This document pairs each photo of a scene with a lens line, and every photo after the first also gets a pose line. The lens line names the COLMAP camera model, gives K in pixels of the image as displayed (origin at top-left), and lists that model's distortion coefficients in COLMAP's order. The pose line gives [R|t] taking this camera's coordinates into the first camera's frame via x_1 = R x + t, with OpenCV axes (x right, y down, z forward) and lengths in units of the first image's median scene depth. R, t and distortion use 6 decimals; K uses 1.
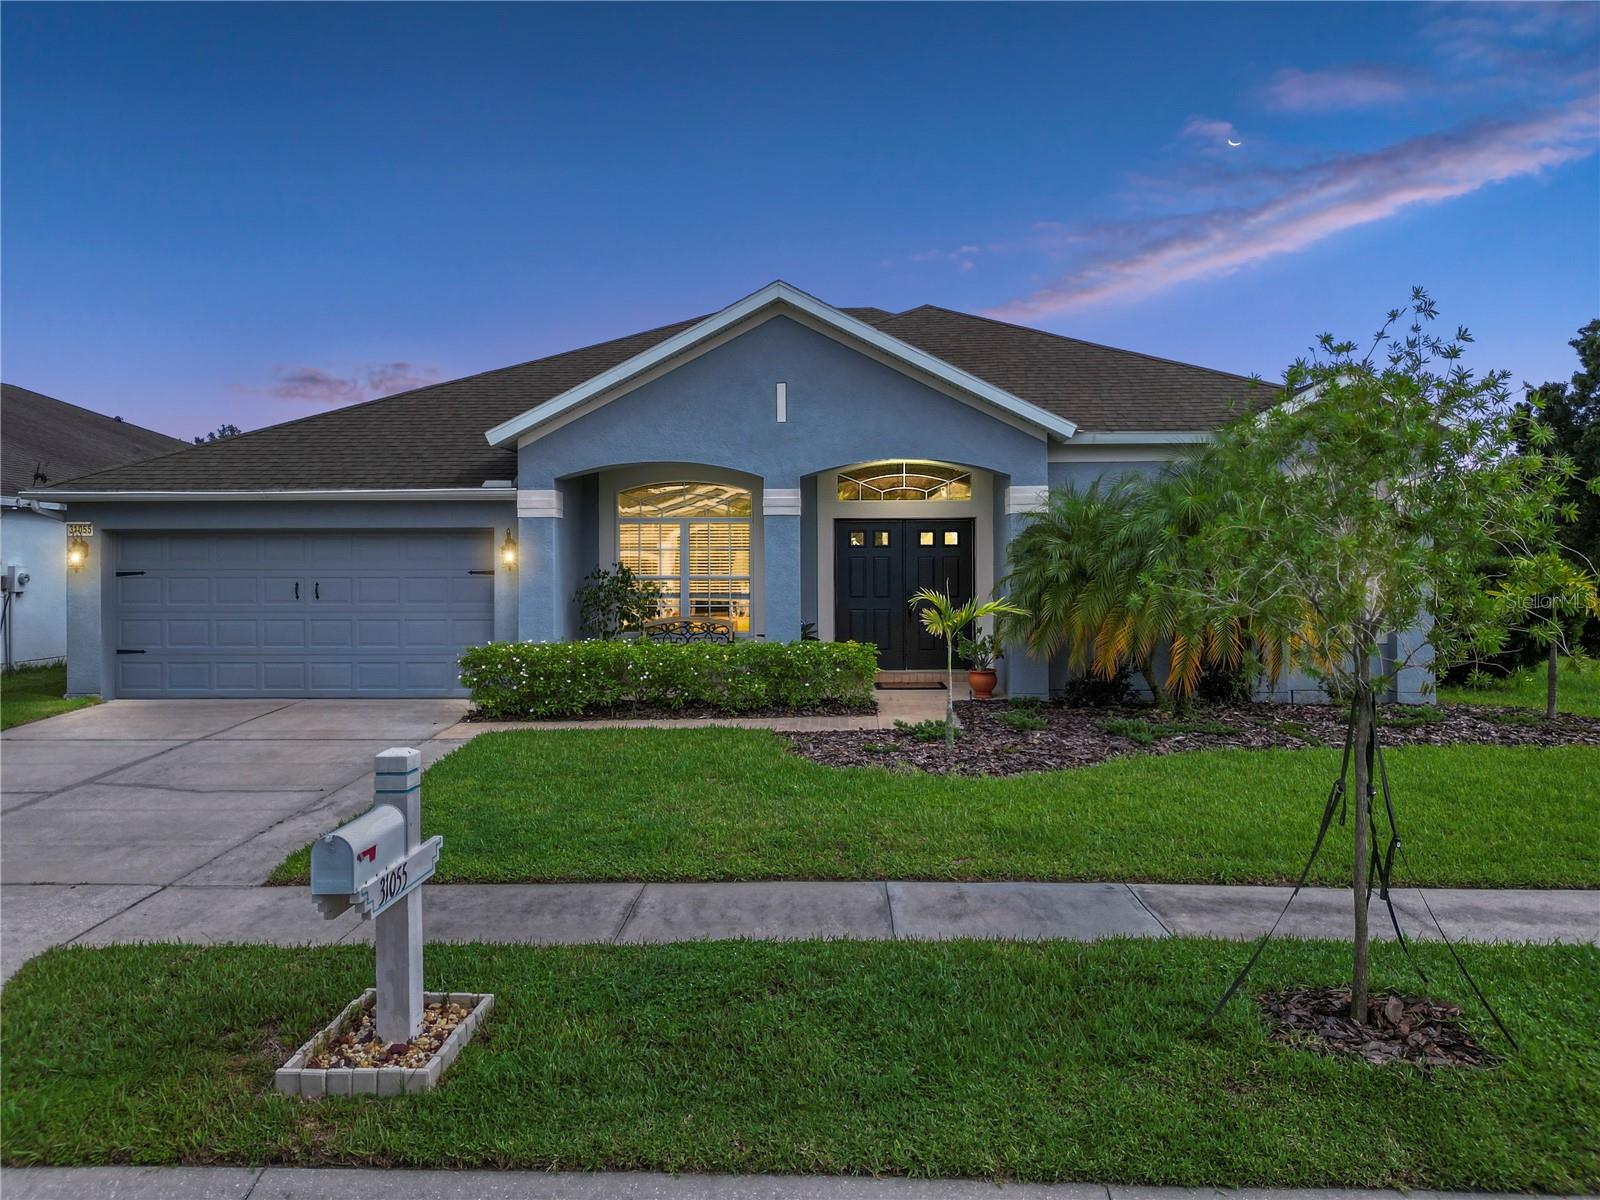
lens RADIAL K [[1112.6, 0, 800.2], [0, 1112.6, 607.4], [0, 0, 1]] dist [0.043889, -0.041759]
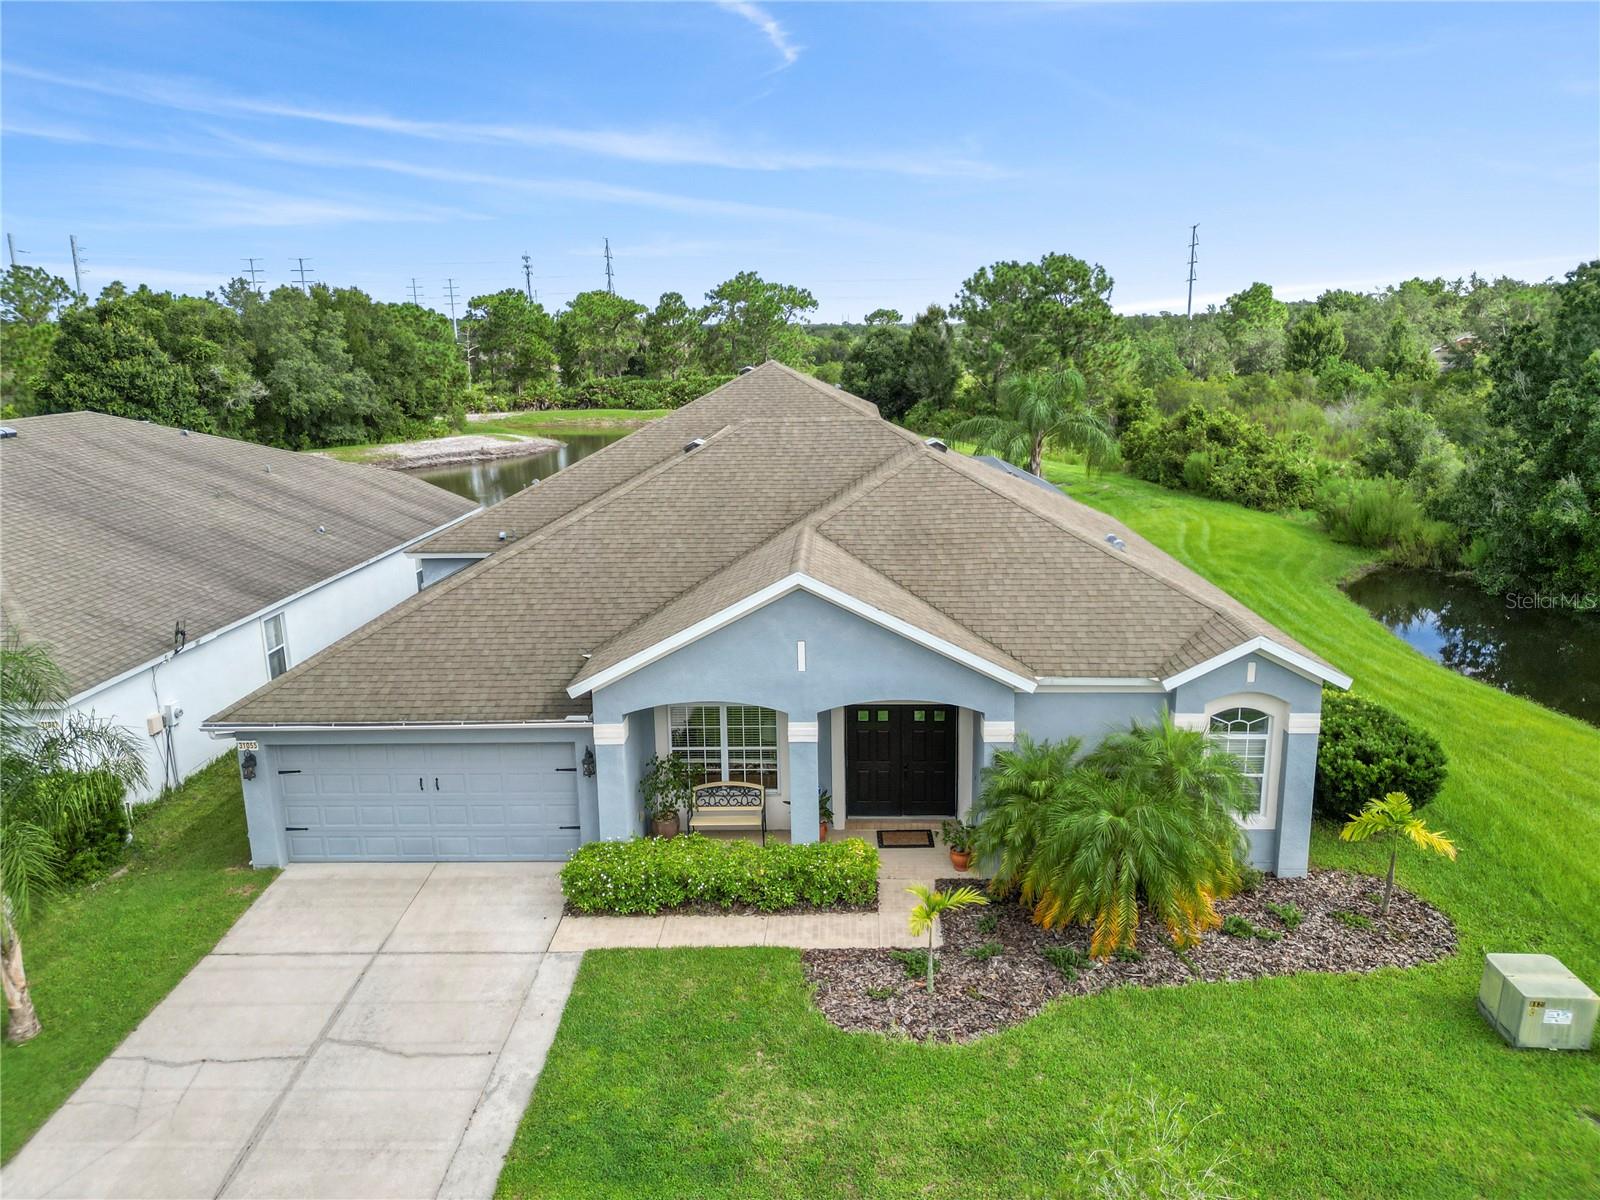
lens RADIAL K [[1112.6, 0, 801.7], [0, 1112.6, 590.6], [0, 0, 1]] dist [0.043889, -0.041759]
pose [[0.999882, -0.012234, -0.009271, -0.004254], [0.013943, 0.976457, 0.215261, -0.516351], [0.006419, -0.215365, 0.976512, -0.194522]]
